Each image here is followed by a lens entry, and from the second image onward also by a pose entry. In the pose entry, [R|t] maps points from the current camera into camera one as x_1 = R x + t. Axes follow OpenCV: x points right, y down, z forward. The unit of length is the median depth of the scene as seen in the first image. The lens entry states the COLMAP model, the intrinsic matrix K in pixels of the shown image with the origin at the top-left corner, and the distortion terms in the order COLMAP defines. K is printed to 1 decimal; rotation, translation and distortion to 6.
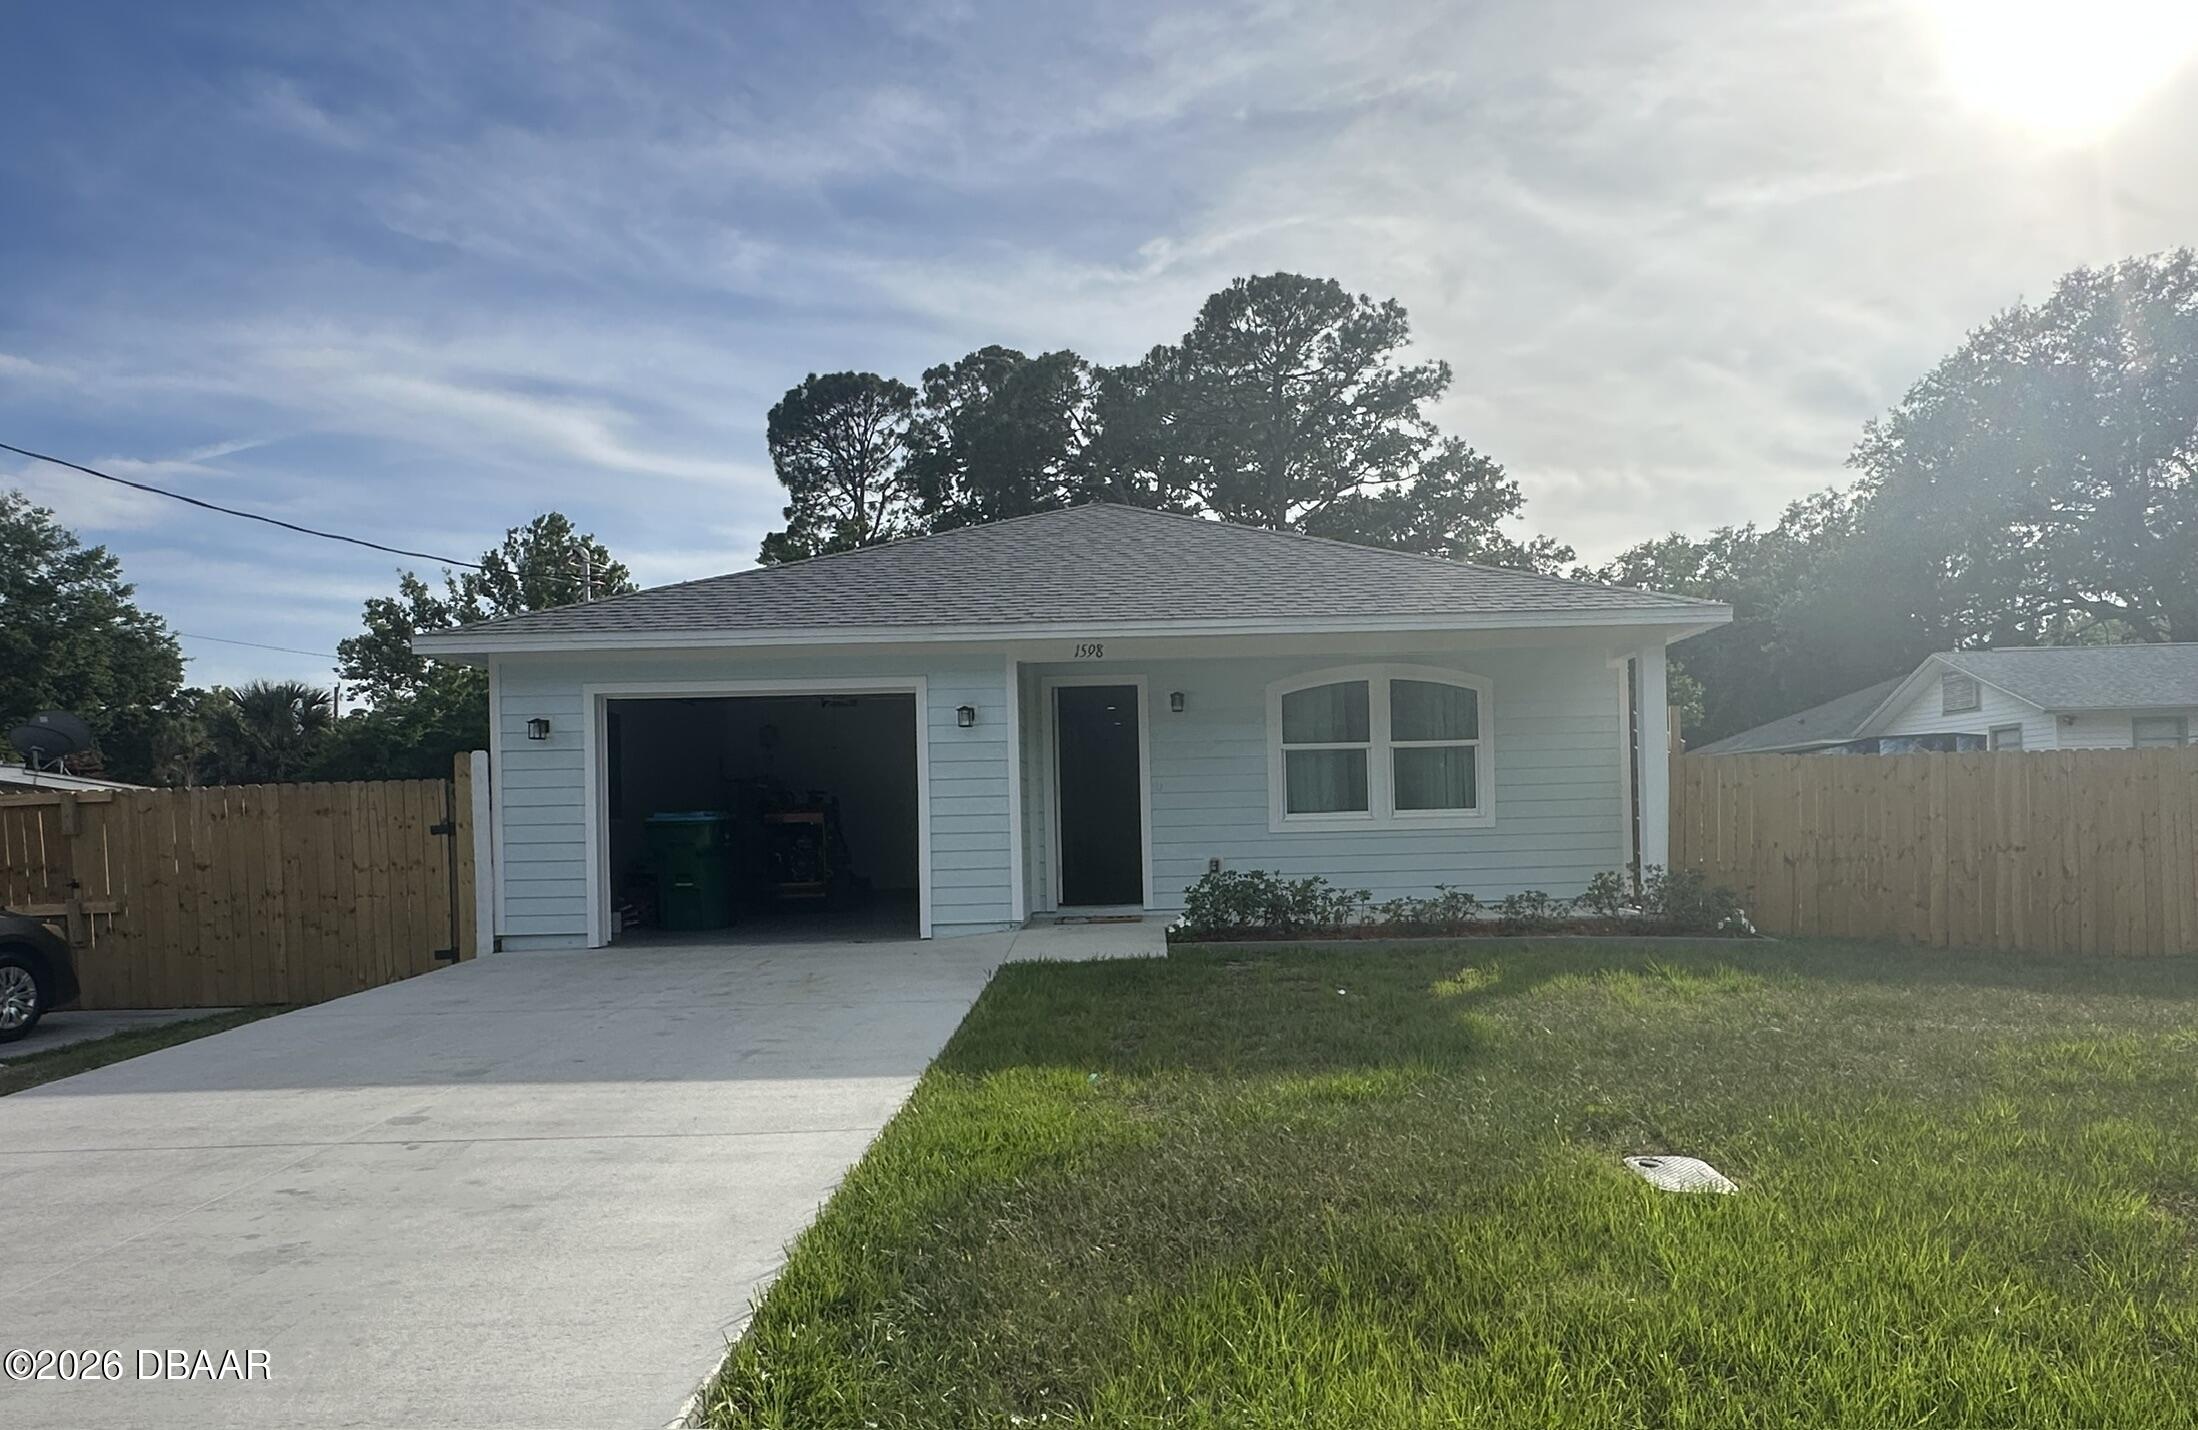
lens RADIAL K [[1296.8, 0, 1207.6], [0, 1296.8, 801.2], [0, 0, 1]] dist [0.005539, 0.000279]
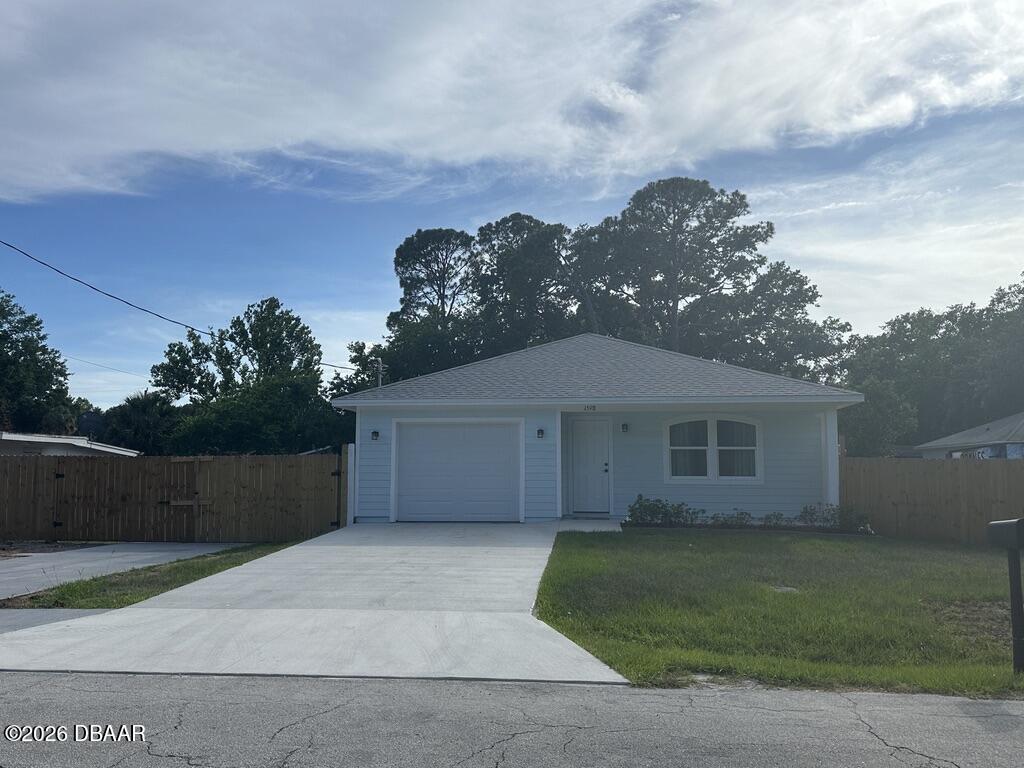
lens RADIAL K [[871.4, 0, 507.4], [0, 871.4, 383.6], [0, 0, 1]] dist [0.098249, -0.069001]
pose [[0.990480, 0.011521, -0.137174, -0.007267], [-0.023444, 0.996051, -0.085626, -0.006017], [0.135646, 0.088027, 0.986839, -0.249397]]
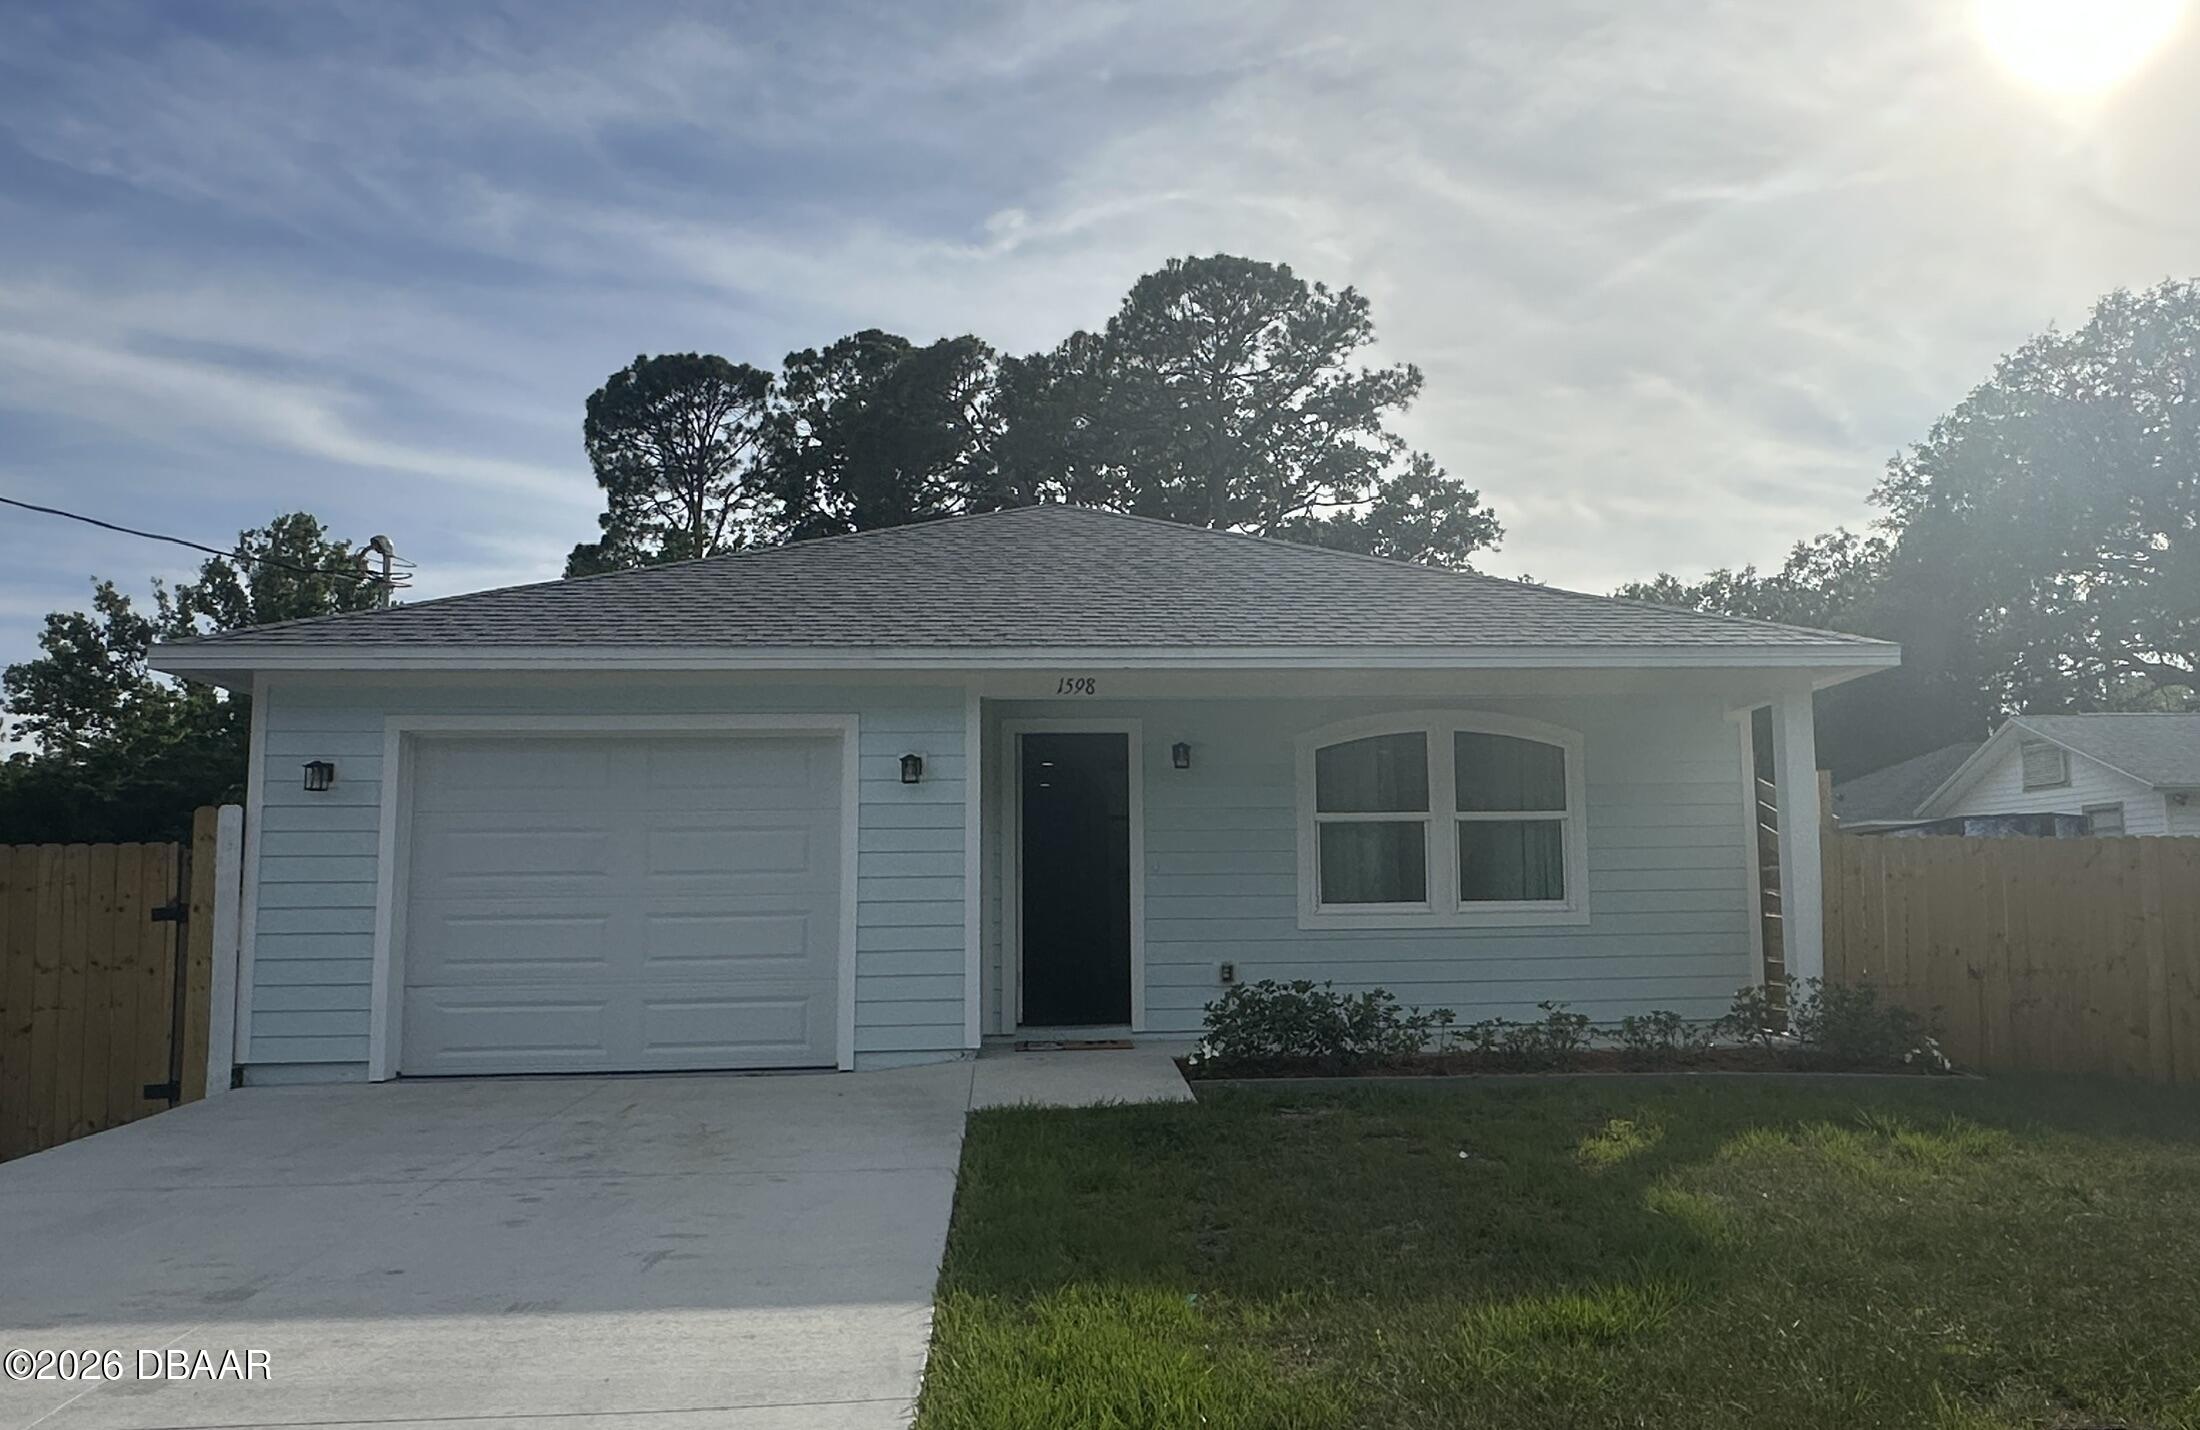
lens RADIAL K [[1545.6, 0, 1192.6], [0, 1545.6, 733.2], [0, 0, 1]] dist [-0.012627, 0.016440]
pose [[0.997103, 0.019362, 0.073560, -0.033526], [-0.012140, 0.995173, -0.097385, -0.000497], [-0.075090, 0.096209, 0.992525, 0.038457]]
